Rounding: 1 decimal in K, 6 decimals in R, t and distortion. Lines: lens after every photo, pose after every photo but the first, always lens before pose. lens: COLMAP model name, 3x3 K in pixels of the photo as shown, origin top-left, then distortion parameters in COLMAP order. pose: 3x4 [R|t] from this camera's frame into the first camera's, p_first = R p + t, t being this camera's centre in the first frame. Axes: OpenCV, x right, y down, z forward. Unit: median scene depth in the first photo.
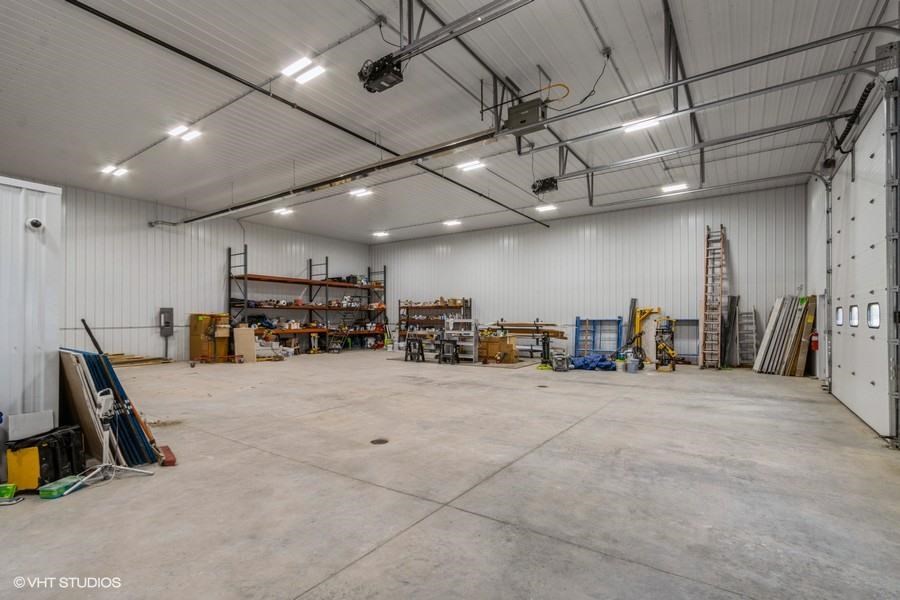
lens RADIAL K [[425.3, 0, 448.9], [0, 425.3, 319.9], [0, 0, 1]] dist [-0.000031, -0.000021]
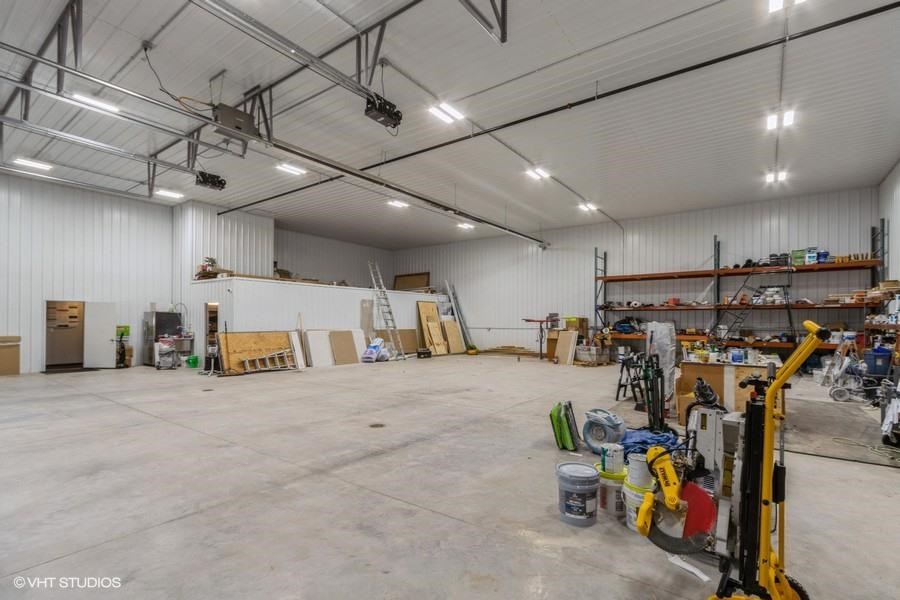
lens RADIAL K [[425.3, 0, 448.9], [0, 425.3, 319.9], [0, 0, 1]] dist [-0.000031, -0.000021]
pose [[-0.026766, -0.012401, -0.999565, 0.449878], [-0.008480, 0.999890, -0.012177, 0.006445], [0.999606, 0.008150, -0.026868, 0.581356]]
